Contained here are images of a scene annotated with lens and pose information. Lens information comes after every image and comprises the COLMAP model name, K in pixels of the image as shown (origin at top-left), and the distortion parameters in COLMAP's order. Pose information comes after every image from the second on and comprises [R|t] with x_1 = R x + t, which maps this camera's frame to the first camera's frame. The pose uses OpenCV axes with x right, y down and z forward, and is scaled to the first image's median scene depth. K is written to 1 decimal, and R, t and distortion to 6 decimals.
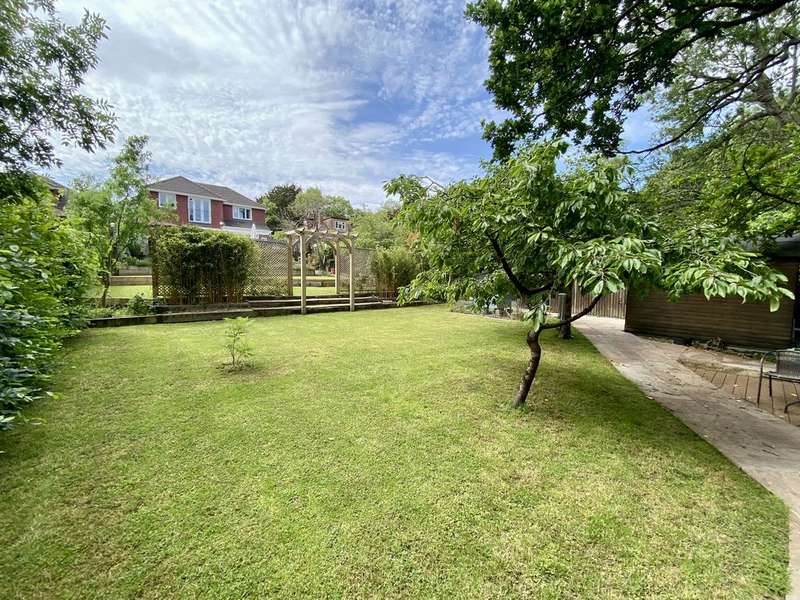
lens RADIAL K [[321.7, 0, 399.2], [0, 321.7, 298.7], [0, 0, 1]] dist [0.016220, -0.017997]
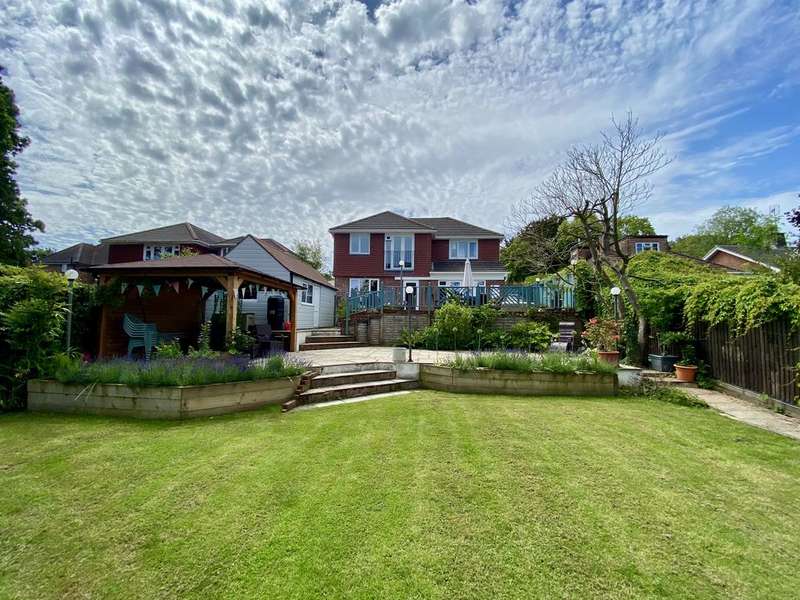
lens RADIAL K [[315.7, 0, 397.6], [0, 315.7, 300.7], [0, 0, 1]] dist [0.014723, -0.018055]
pose [[0.708553, -0.051551, -0.703772, -0.170225], [-0.053774, 0.990483, -0.126692, -0.092298], [0.703606, 0.127613, 0.699038, 0.555796]]
